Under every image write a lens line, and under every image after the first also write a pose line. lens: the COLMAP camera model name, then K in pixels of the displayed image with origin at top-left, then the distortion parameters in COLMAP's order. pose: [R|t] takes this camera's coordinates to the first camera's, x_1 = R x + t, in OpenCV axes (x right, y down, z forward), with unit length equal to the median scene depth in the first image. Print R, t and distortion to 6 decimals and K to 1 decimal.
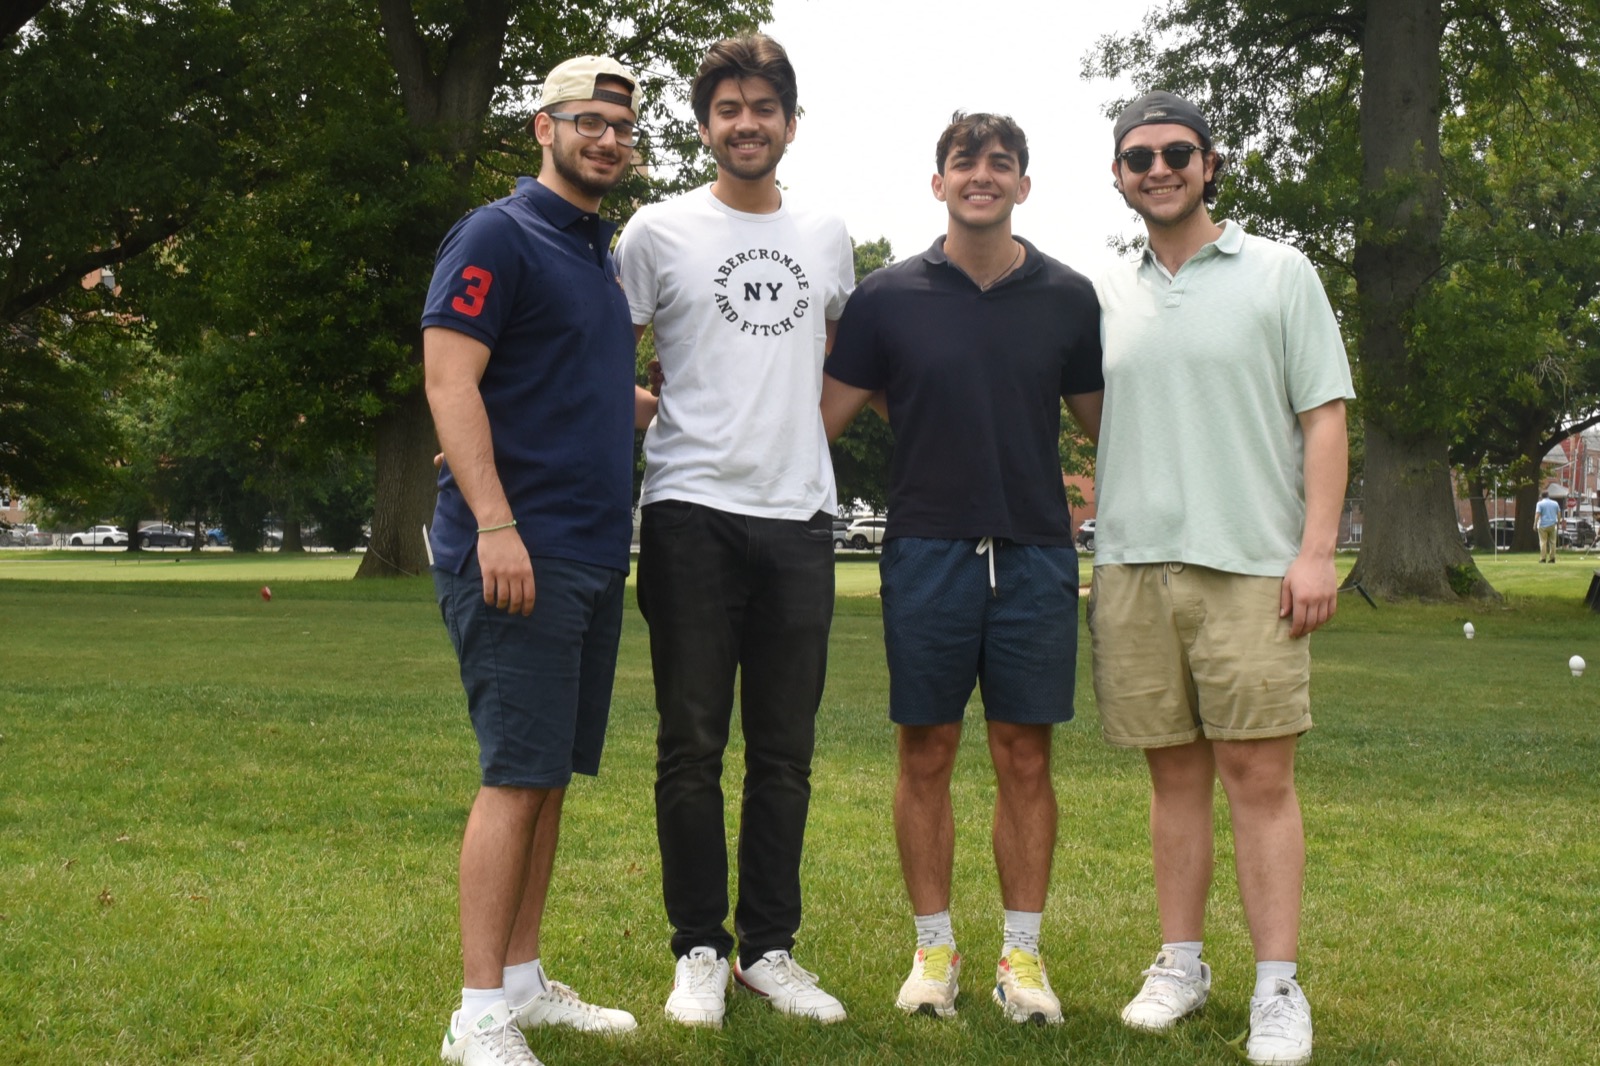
lens RADIAL K [[2080.5, 0, 842.8], [0, 2080.5, 535.7], [0, 0, 1]] dist [-0.185749, 0.101750]
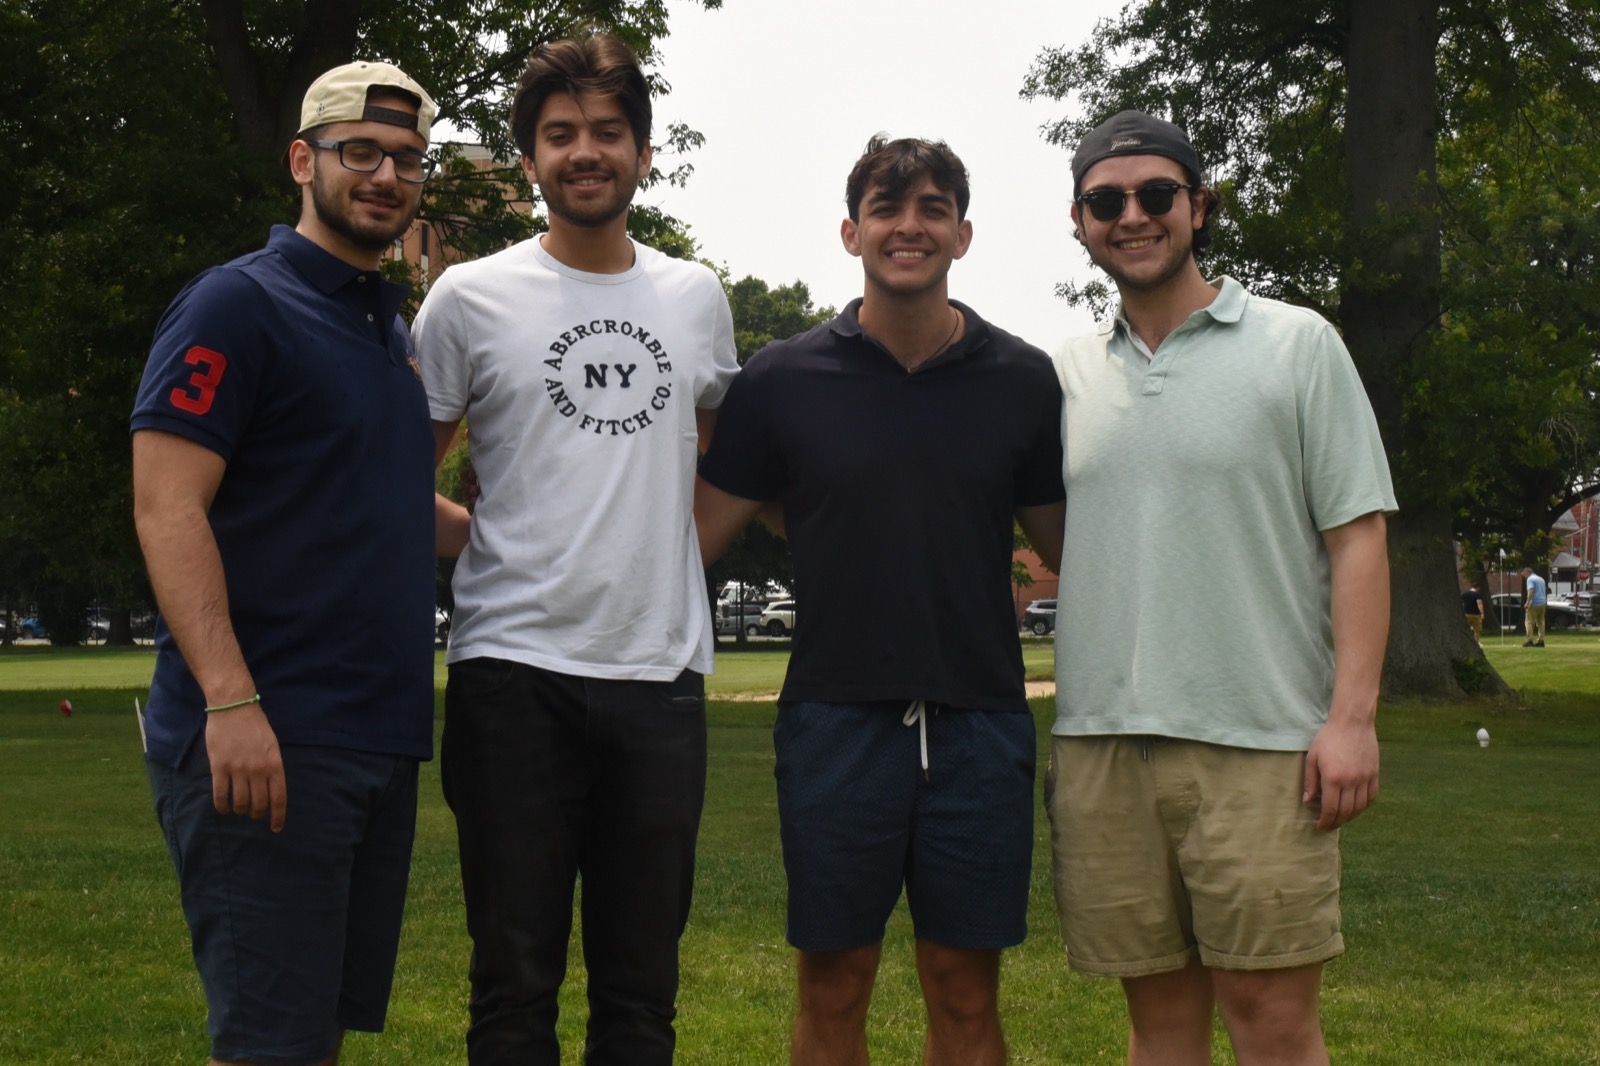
lens RADIAL K [[2261.1, 0, 800.0], [0, 2261.1, 533.0], [0, 0, 1]] dist [-0.115907, 0.023461]
pose [[0.999882, -0.004366, 0.014695, 0.012204], [0.004800, 0.999550, -0.029604, -0.023938], [-0.014559, 0.029671, 0.999454, 0.119883]]
